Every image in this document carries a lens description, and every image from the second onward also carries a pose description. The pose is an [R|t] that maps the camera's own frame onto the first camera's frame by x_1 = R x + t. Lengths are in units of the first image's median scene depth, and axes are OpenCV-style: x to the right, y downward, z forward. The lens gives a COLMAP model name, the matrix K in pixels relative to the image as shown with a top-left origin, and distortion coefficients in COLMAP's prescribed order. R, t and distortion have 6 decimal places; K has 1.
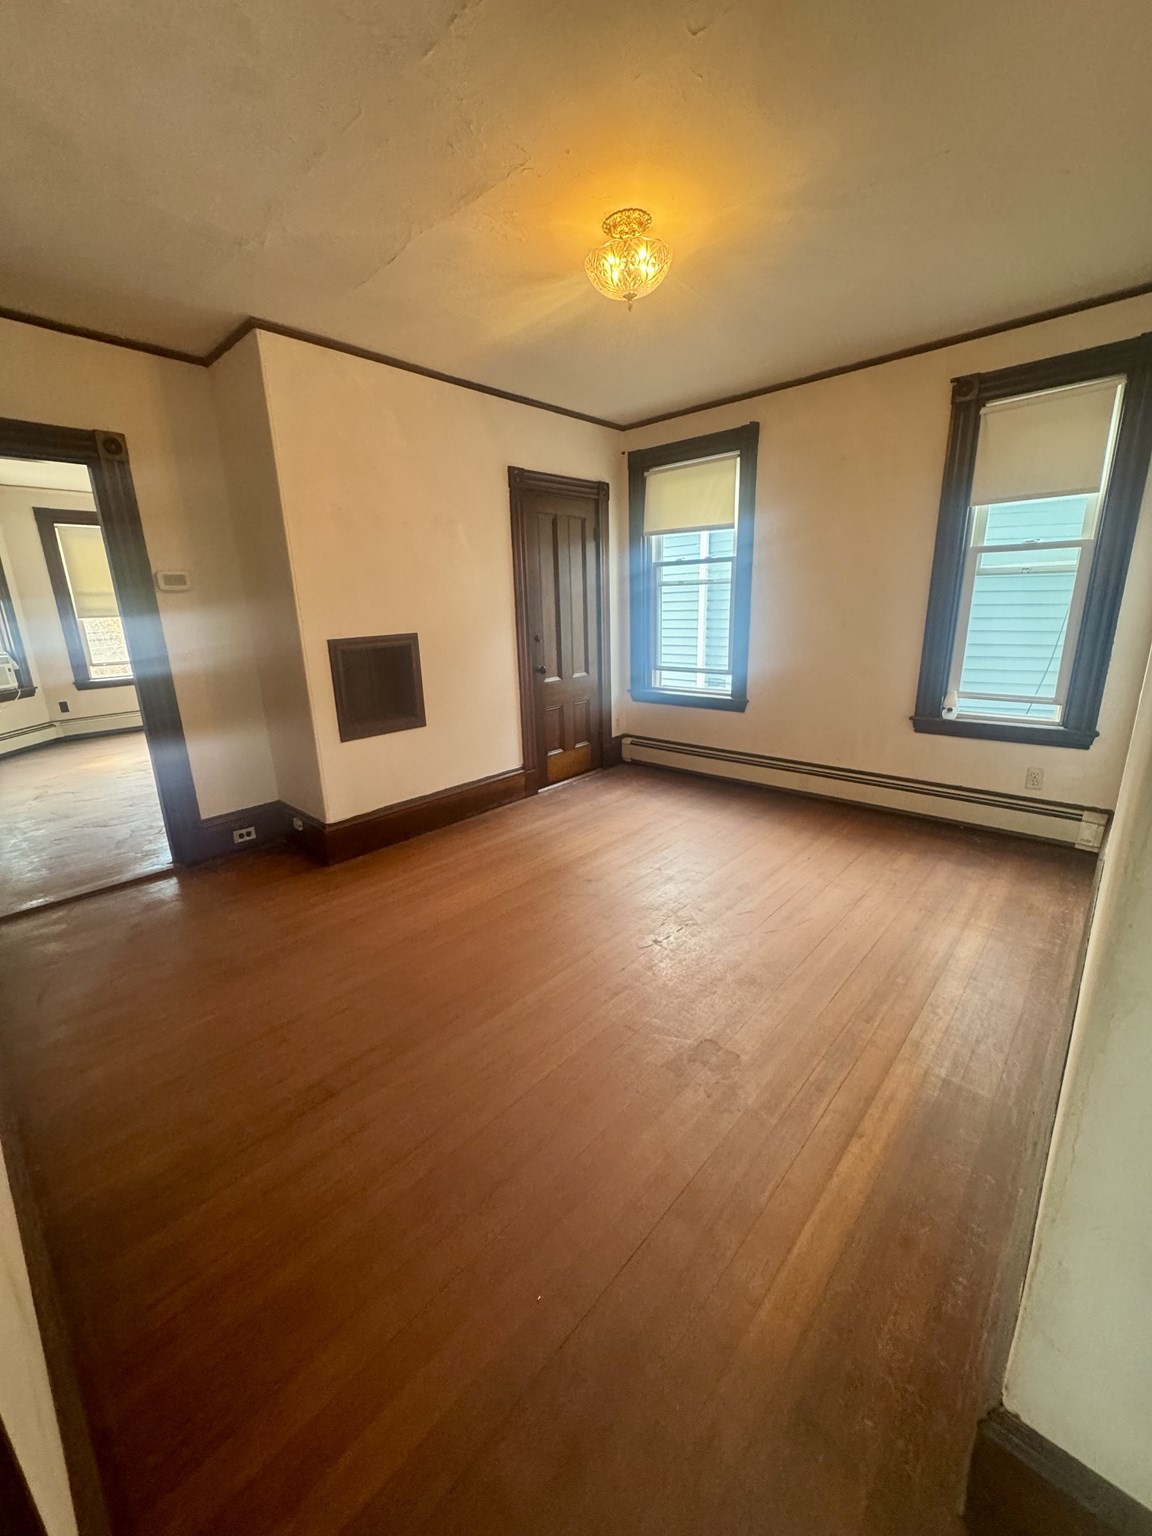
lens RADIAL K [[613.1, 0, 570.3], [0, 613.1, 770.3], [0, 0, 1]] dist [0.003425, -0.000608]
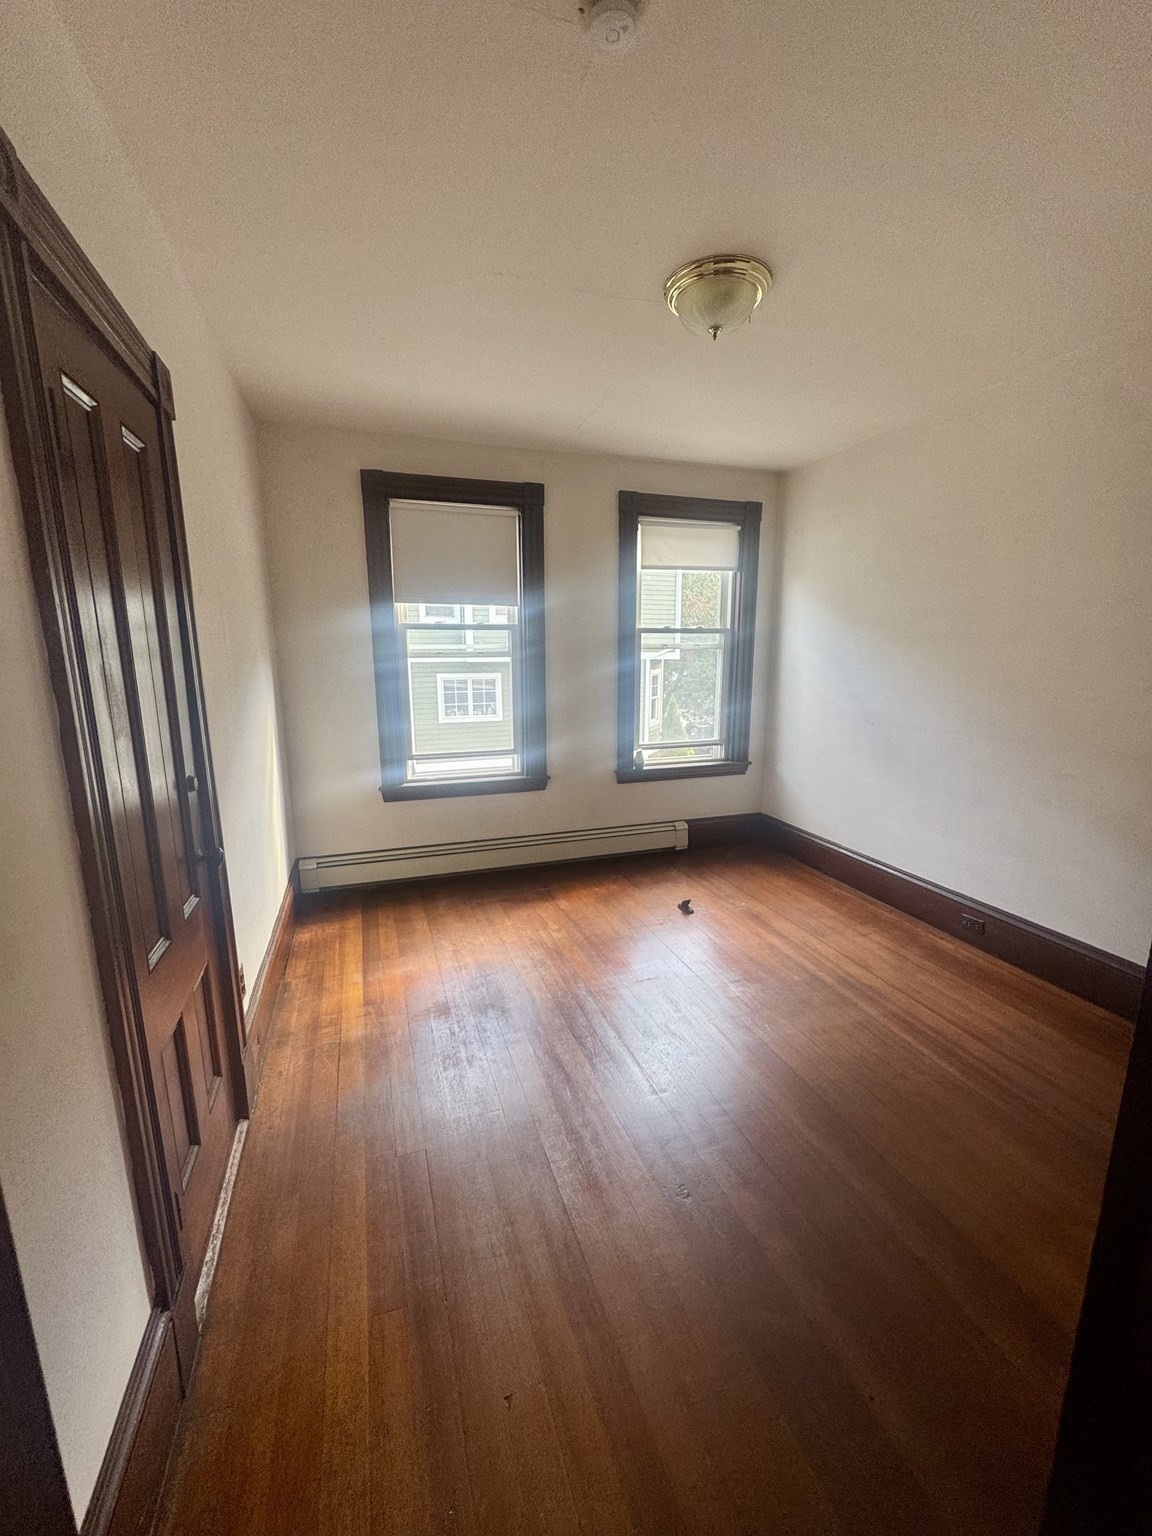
lens RADIAL K [[613.1, 0, 577.4], [0, 613.1, 764.8], [0, 0, 1]] dist [0.003425, -0.000608]
pose [[0.476717, -0.131308, 0.869194, -0.419593], [0.224320, 0.974216, 0.024144, -0.128023], [-0.849954, 0.183468, 0.493881, 0.452652]]
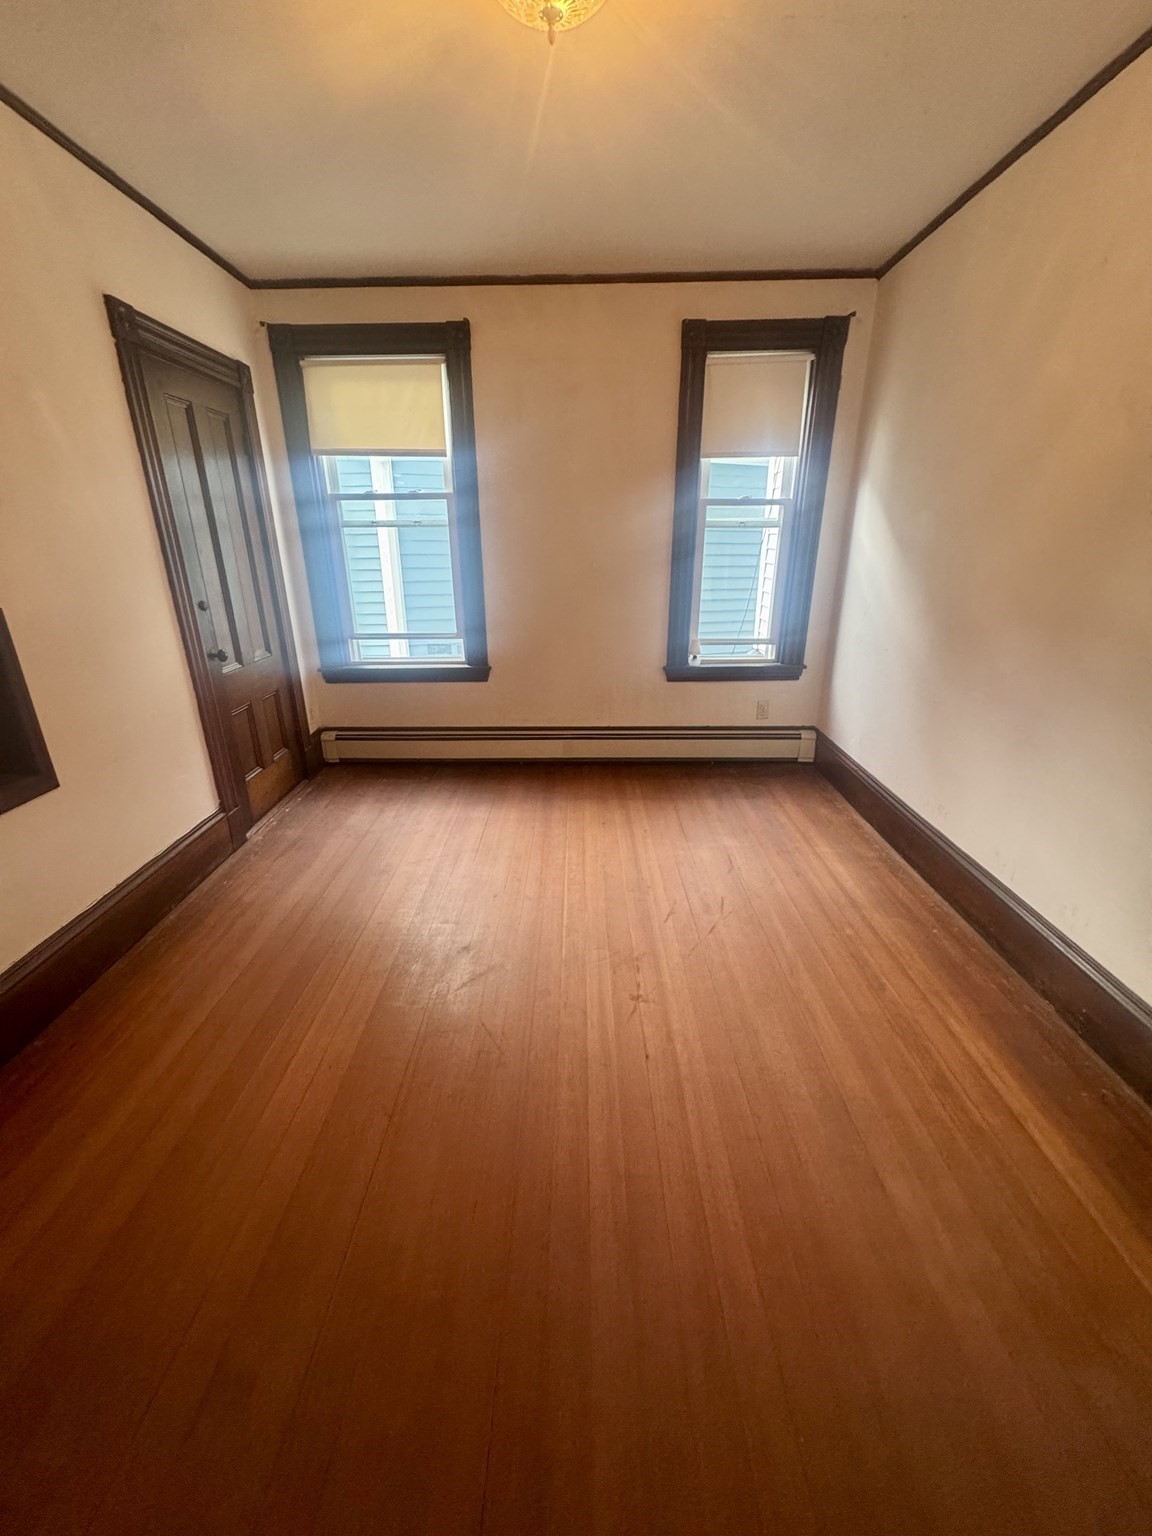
lens RADIAL K [[613.1, 0, 579.4], [0, 613.1, 771.2], [0, 0, 1]] dist [0.003425, -0.000608]
pose [[0.740587, -0.218545, 0.635428, -0.203071], [0.166932, 0.975825, 0.141062, -0.072988], [-0.650896, 0.001605, 0.759166, 0.265672]]
